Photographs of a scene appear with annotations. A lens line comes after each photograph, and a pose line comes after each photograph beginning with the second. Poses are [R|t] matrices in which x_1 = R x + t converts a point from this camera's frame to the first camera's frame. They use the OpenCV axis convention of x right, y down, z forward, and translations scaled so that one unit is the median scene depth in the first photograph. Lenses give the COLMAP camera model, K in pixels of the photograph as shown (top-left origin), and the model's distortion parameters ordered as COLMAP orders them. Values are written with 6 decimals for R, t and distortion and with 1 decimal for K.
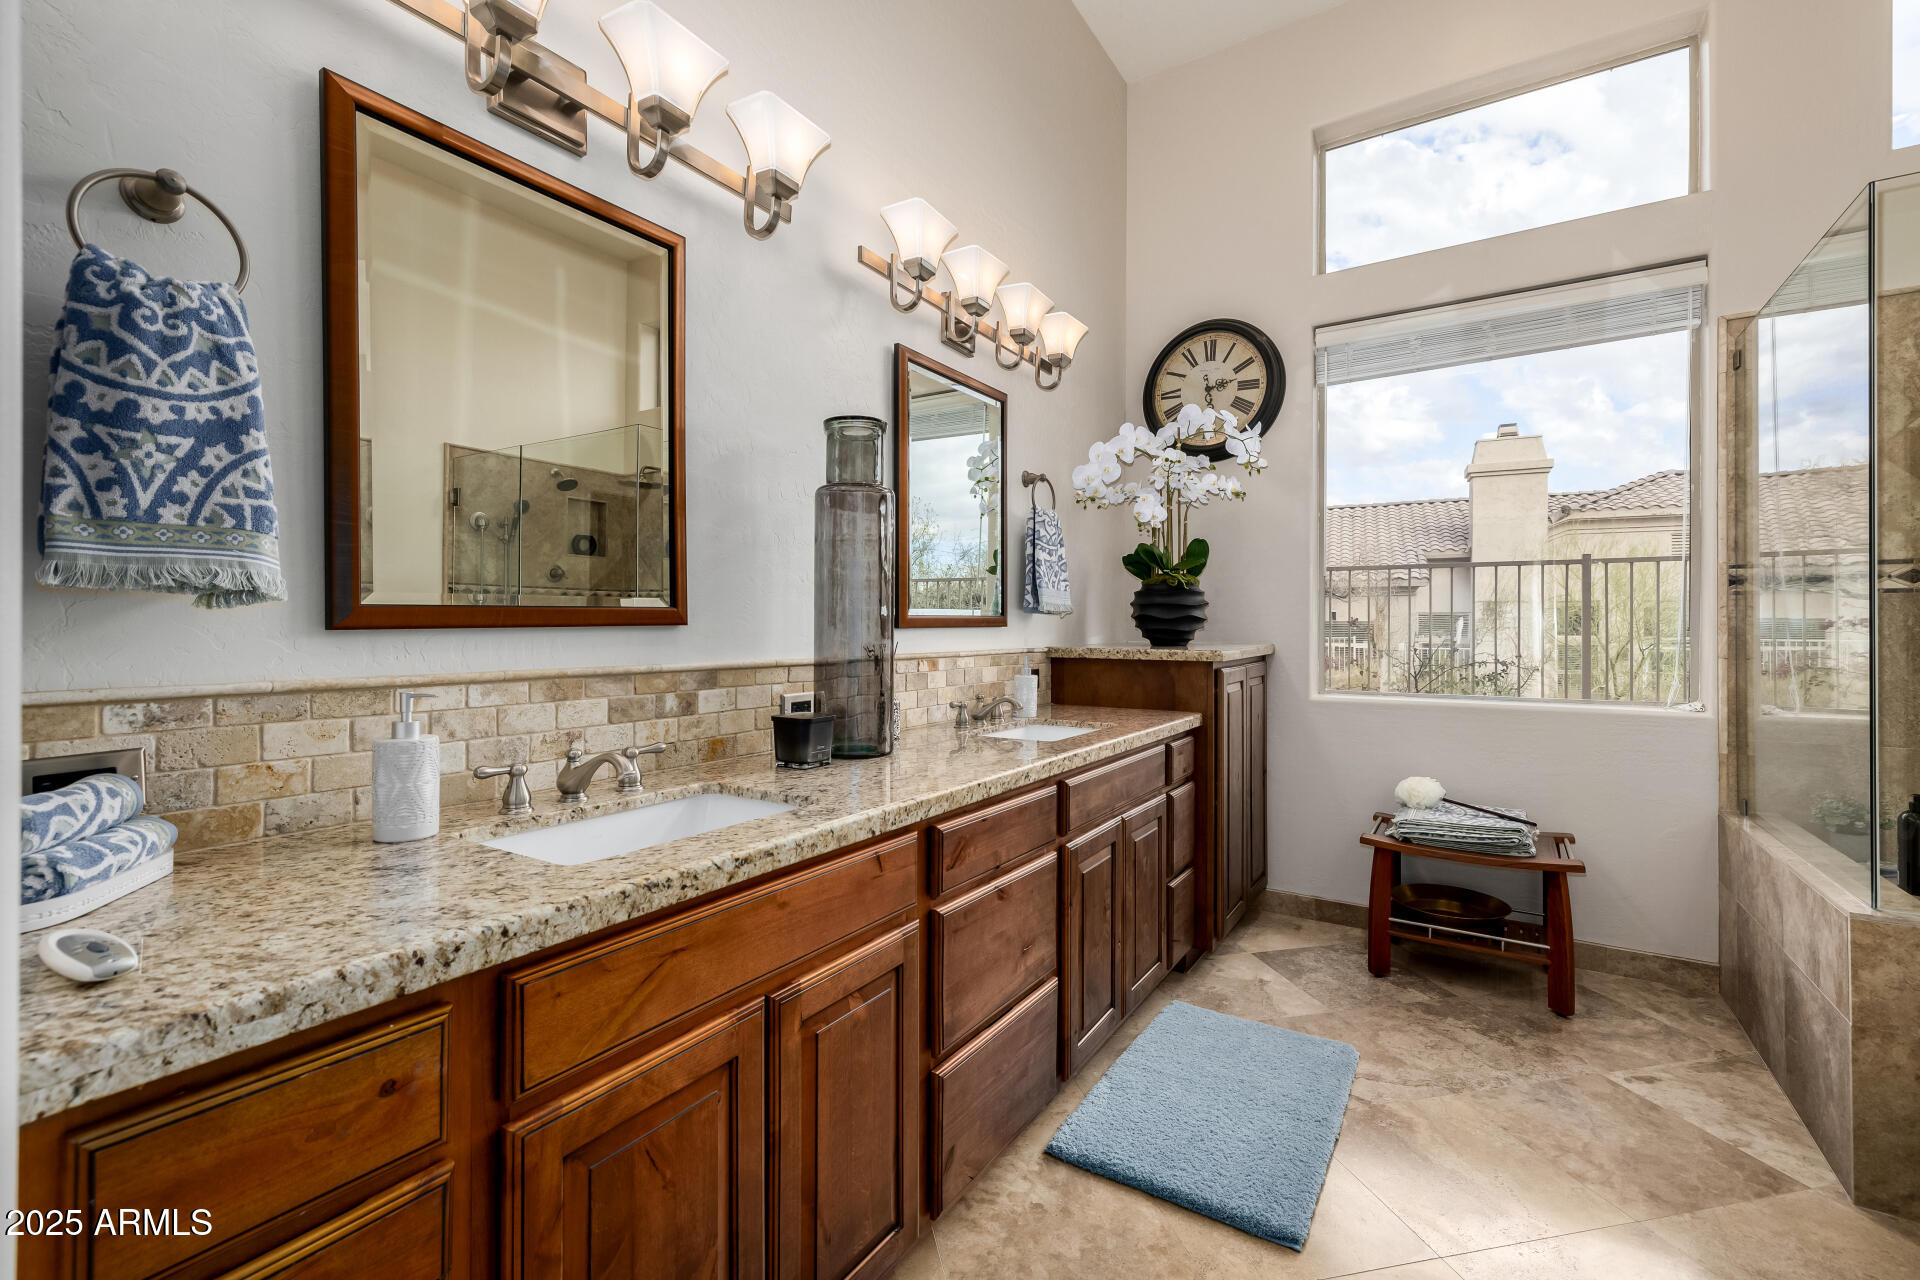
lens RADIAL K [[792.1, 0, 964.6], [0, 792.1, 633.3], [0, 0, 1]] dist [0.005705, -0.000603]
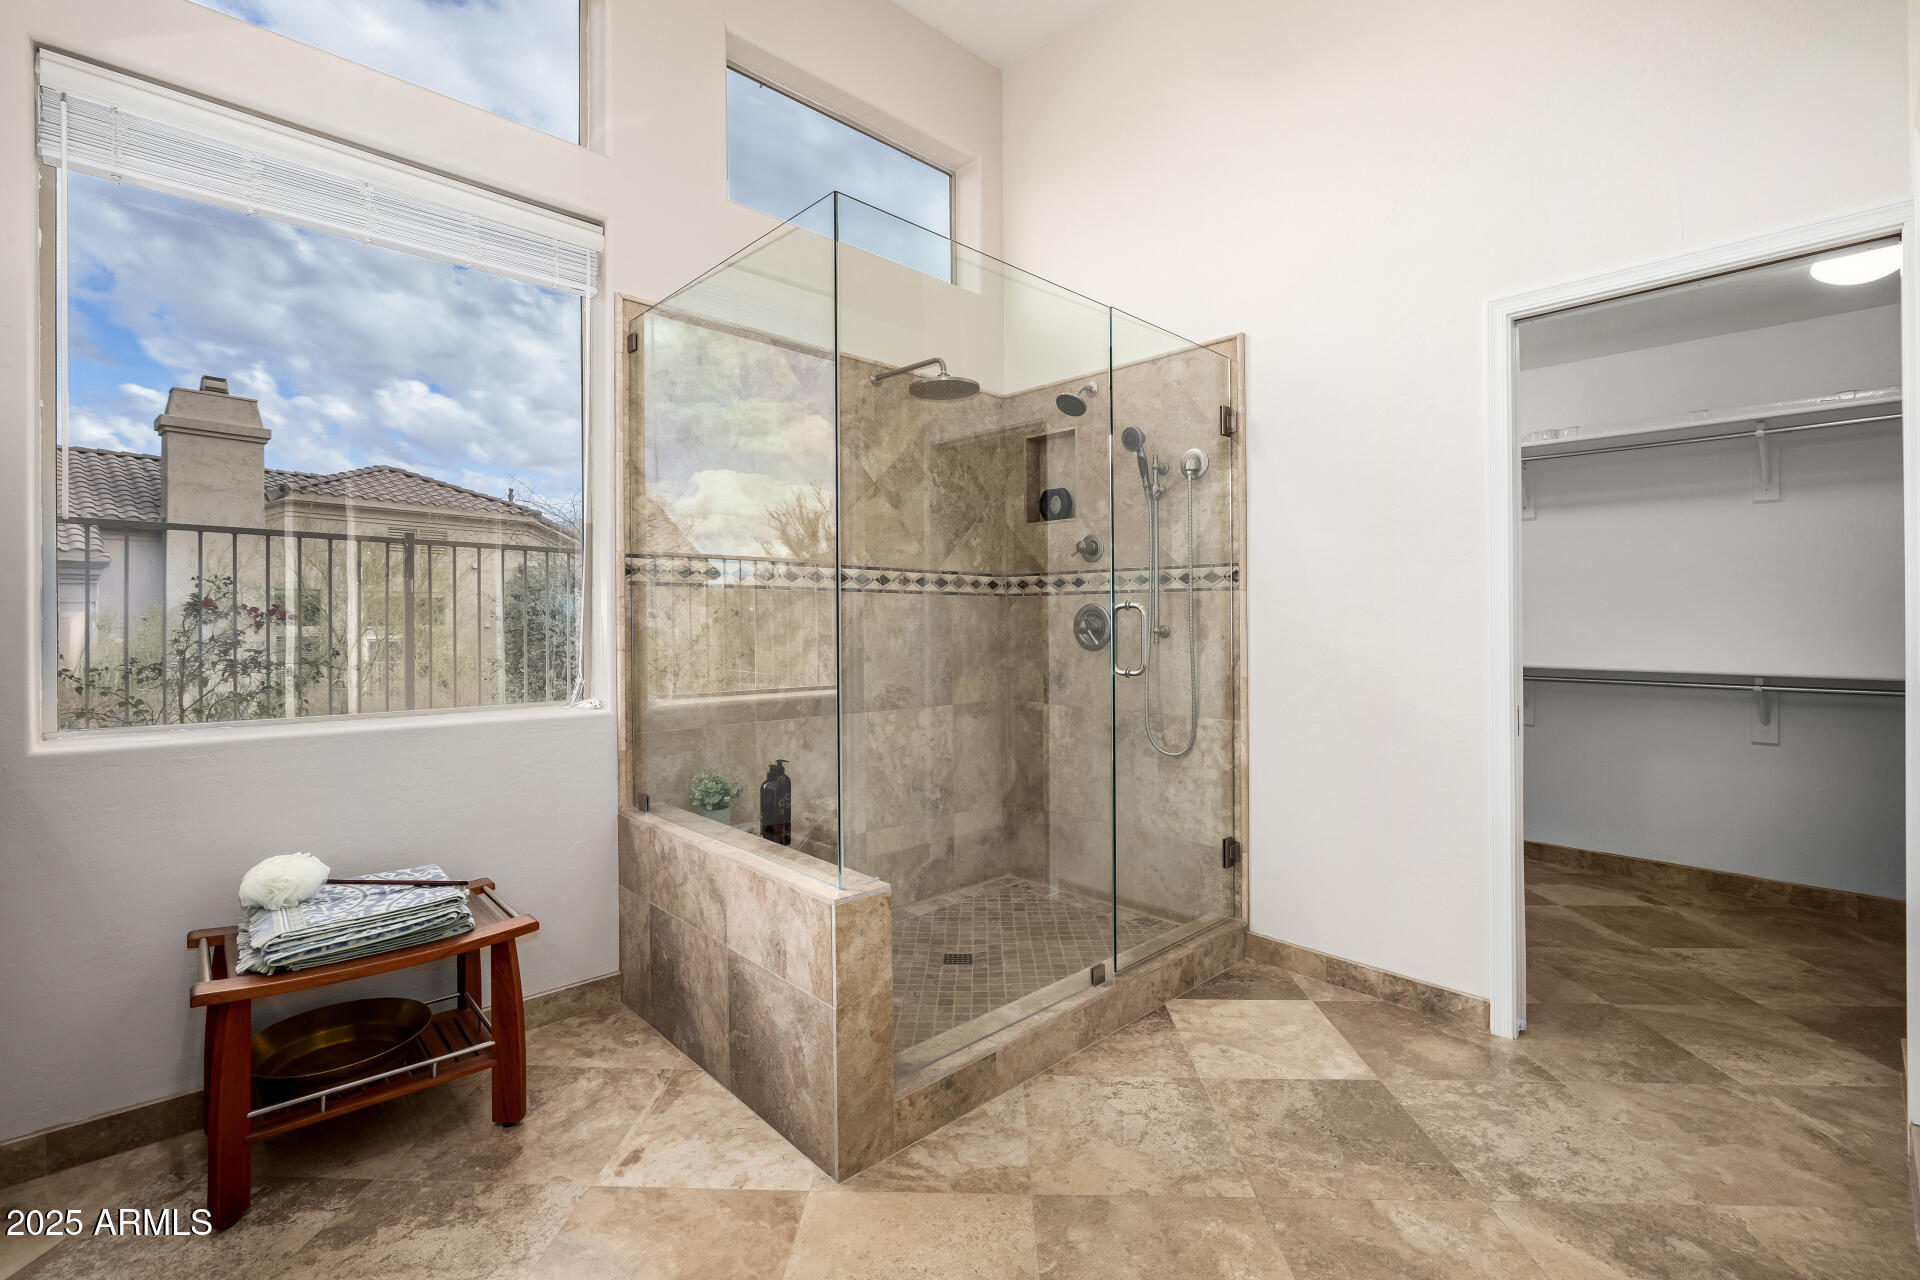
lens RADIAL K [[855.1, 0, 974.9], [0, 855.1, 625.7], [0, 0, 1]] dist [-0.004214, 0.000879]
pose [[0.243155, -0.004648, 0.969976, 0.077858], [0.002867, 0.999988, 0.004073, -0.002121], [-0.969983, 0.001791, 0.243165, 0.436806]]
